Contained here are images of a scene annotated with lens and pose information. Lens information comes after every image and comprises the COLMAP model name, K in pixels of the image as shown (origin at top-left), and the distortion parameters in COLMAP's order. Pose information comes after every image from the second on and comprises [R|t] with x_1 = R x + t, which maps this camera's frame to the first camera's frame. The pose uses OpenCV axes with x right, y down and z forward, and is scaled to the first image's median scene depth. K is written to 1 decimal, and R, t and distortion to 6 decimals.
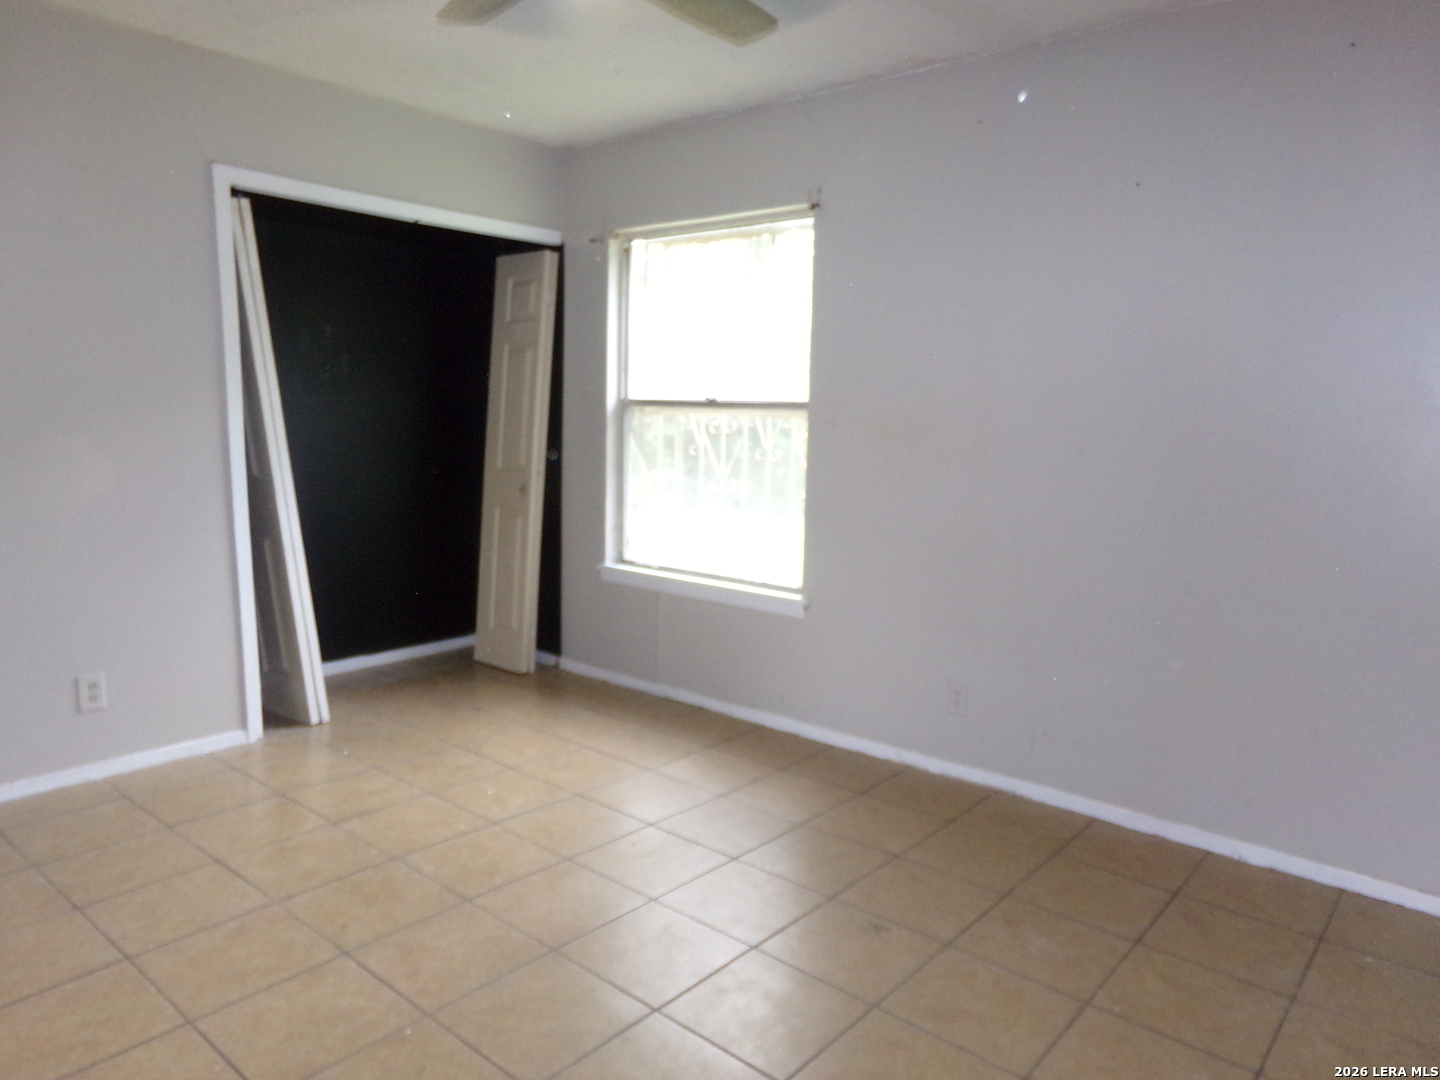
lens RADIAL K [[972.4, 0, 714.9], [0, 972.4, 542.7], [0, 0, 1]] dist [-0.039255, 0.060897]
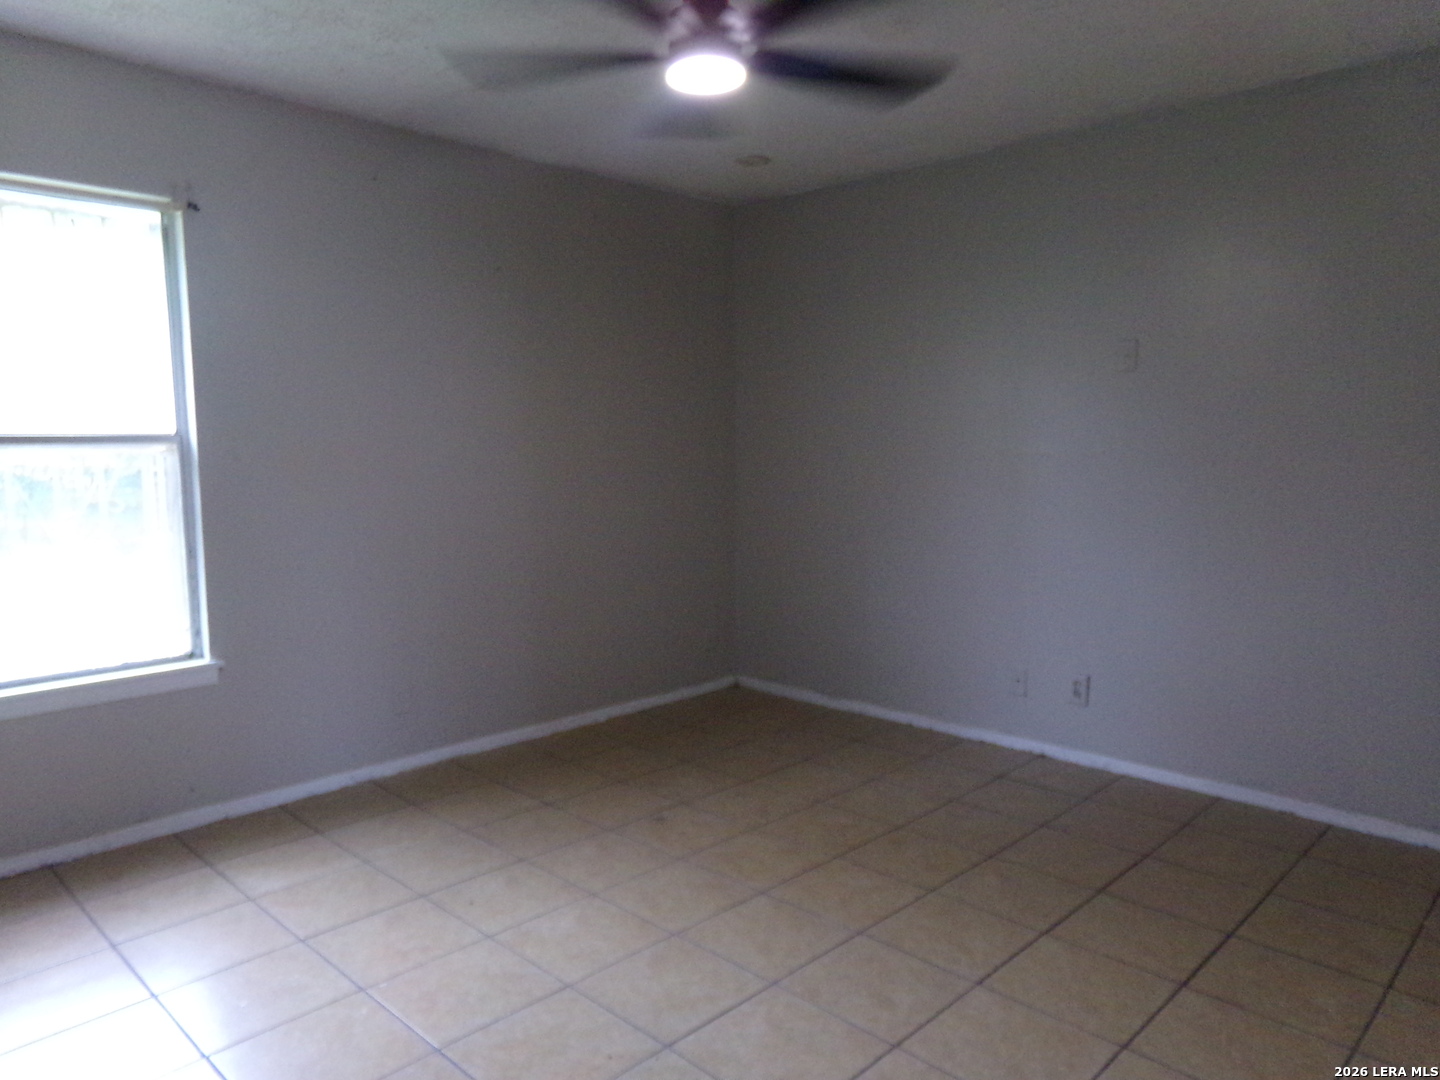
lens RADIAL K [[972.4, 0, 714.9], [0, 972.4, 542.7], [0, 0, 1]] dist [-0.039255, 0.060897]
pose [[0.077310, -0.129608, 0.988547, -0.749755], [0.138572, 0.983288, 0.118081, -0.090136], [-0.987330, 0.127856, 0.093978, 0.495424]]
